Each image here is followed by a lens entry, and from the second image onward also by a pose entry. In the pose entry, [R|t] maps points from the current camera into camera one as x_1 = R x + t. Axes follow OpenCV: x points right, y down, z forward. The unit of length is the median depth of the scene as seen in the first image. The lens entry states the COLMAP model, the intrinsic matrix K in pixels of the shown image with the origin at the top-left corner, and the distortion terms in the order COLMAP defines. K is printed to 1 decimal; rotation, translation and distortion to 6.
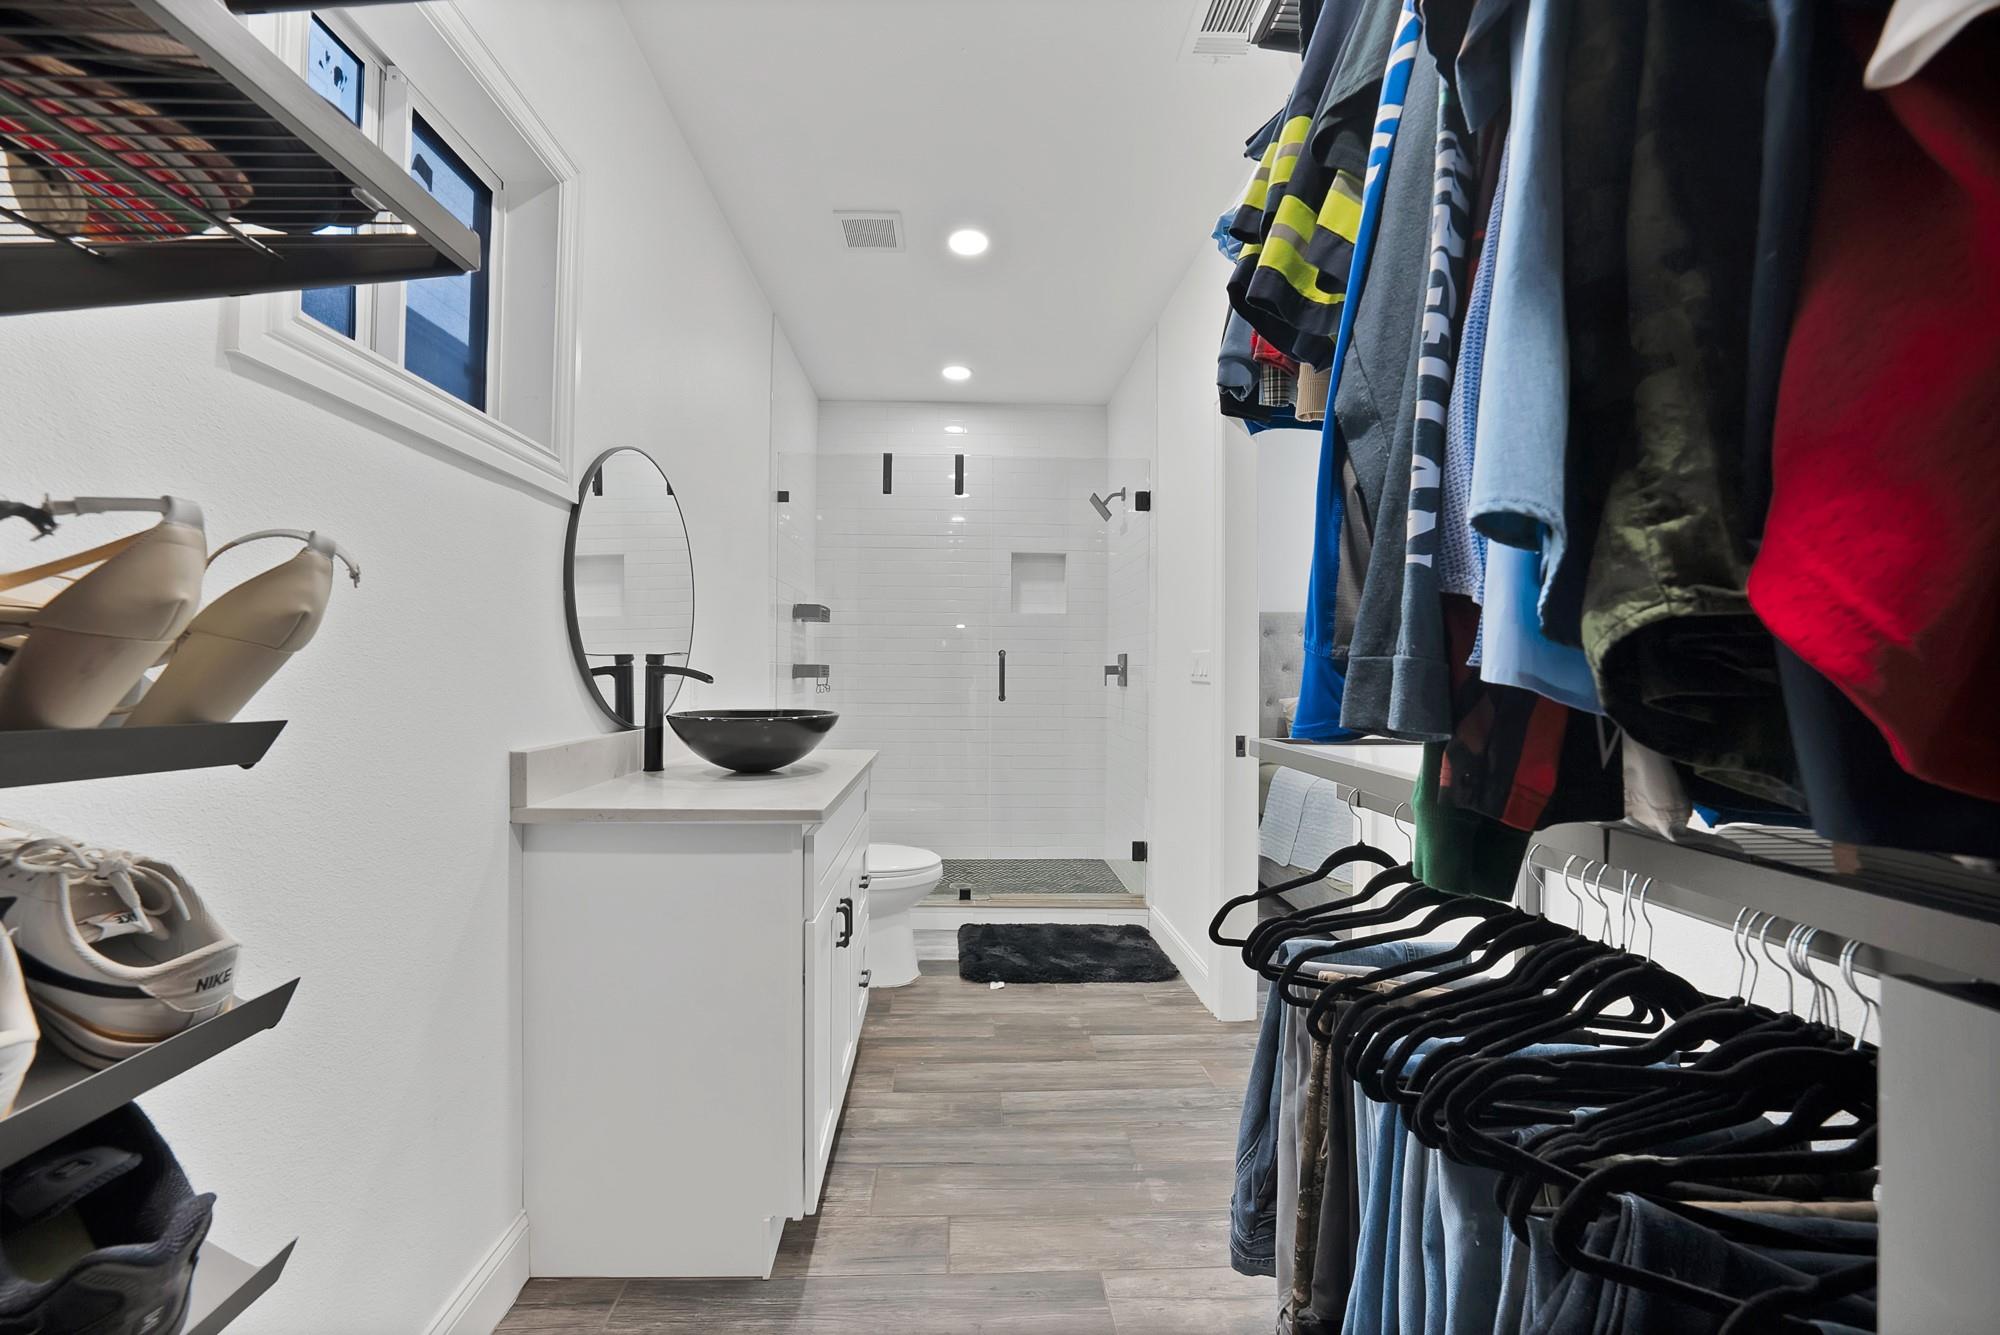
lens RADIAL K [[736.6, 0, 988.8], [0, 736.6, 667.0], [0, 0, 1]] dist [-0.004613, 0.000340]
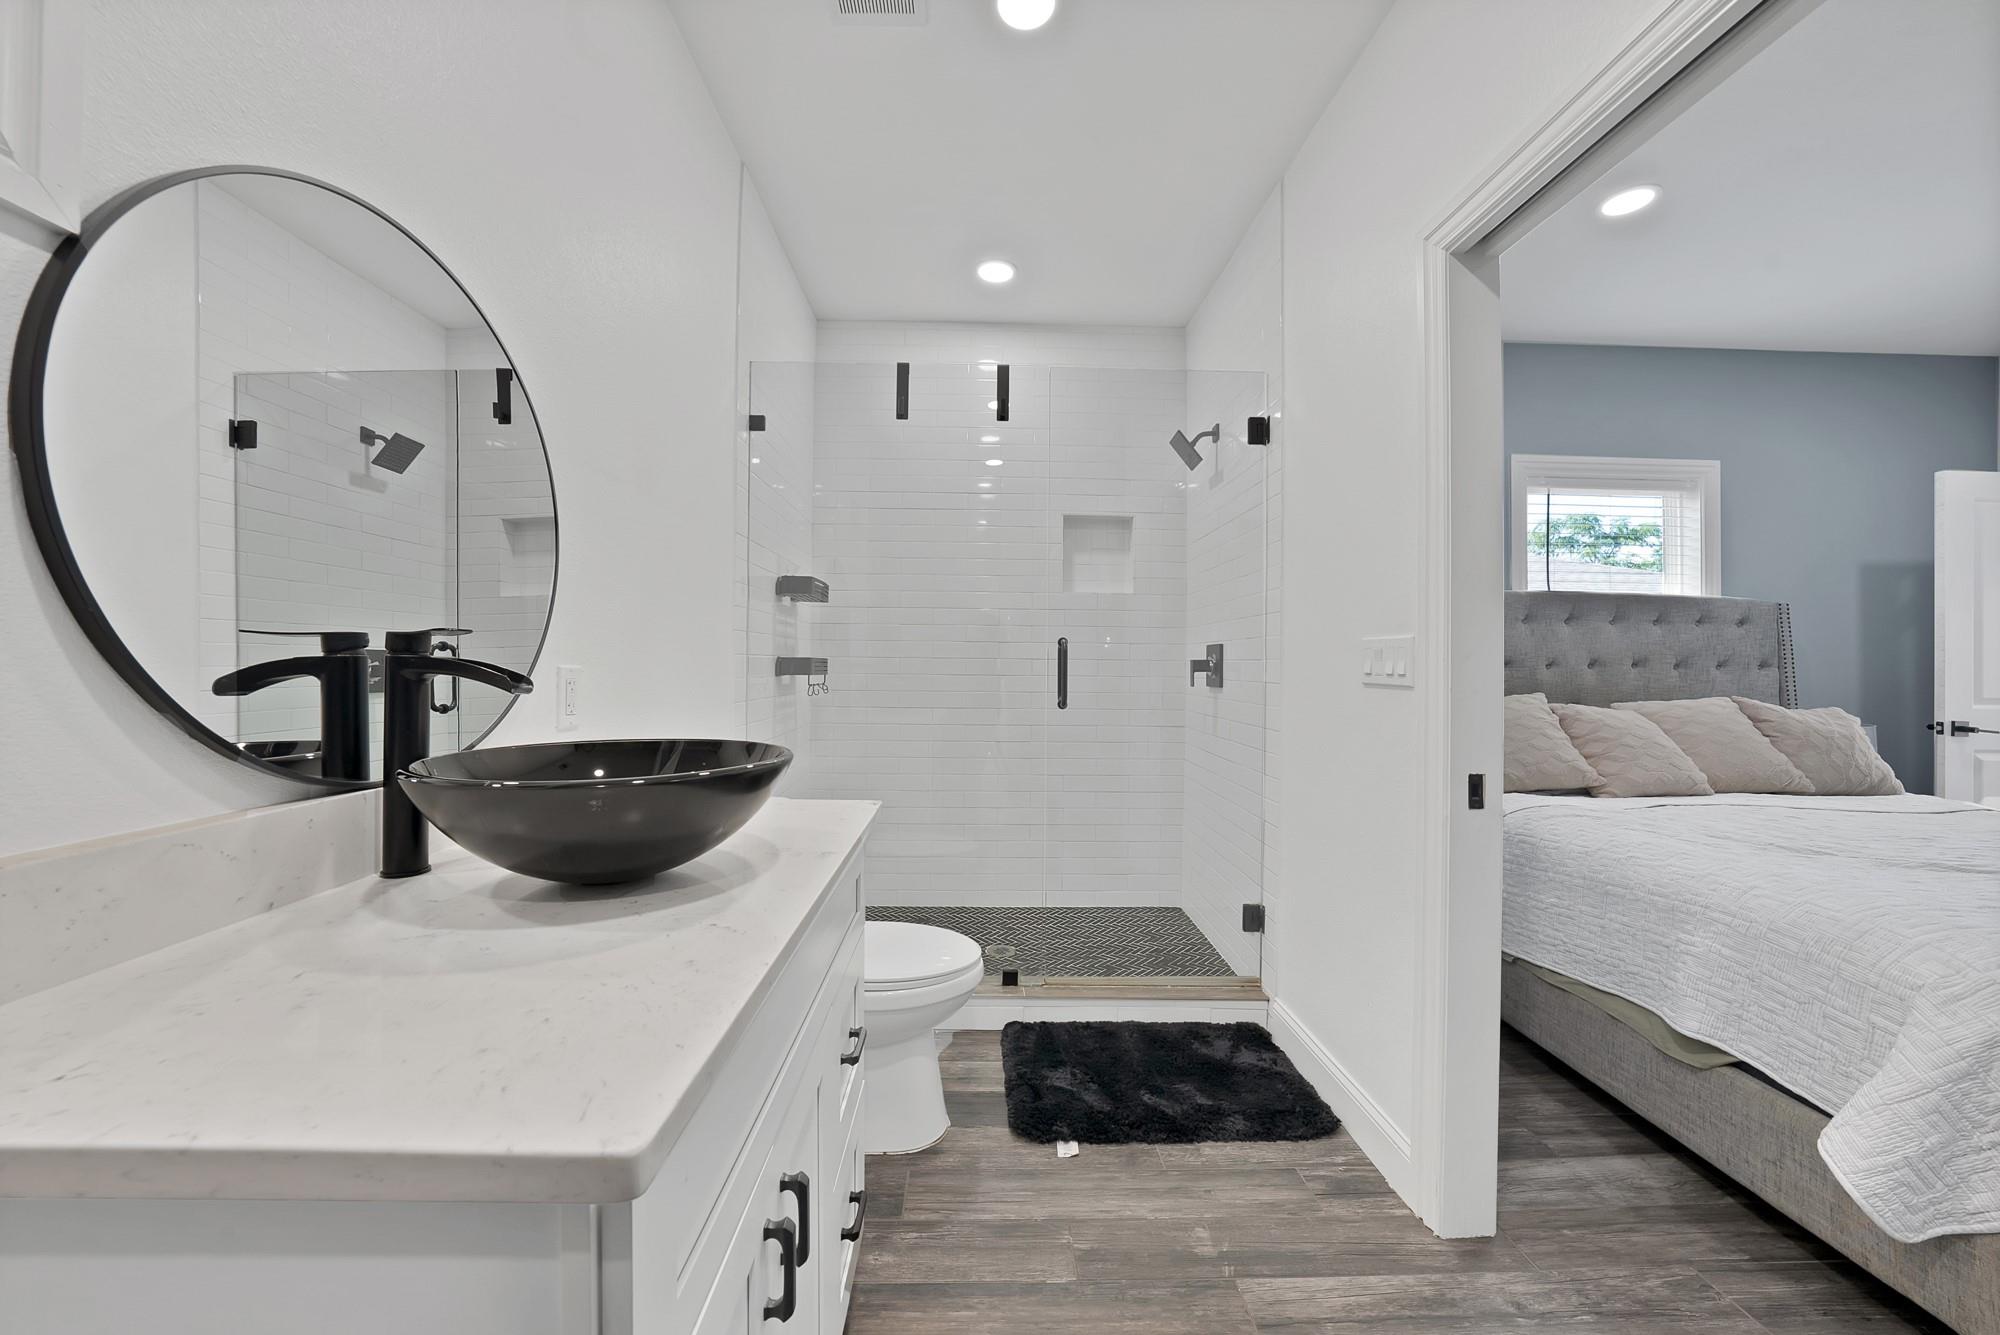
lens RADIAL K [[736.6, 0, 1014.9], [0, 736.6, 664.9], [0, 0, 1]] dist [-0.004613, 0.000340]
pose [[0.999977, 0.001997, 0.006490, -0.037290], [-0.002024, 0.999989, 0.004176, 0.000802], [-0.006482, -0.004189, 0.999970, 0.323922]]
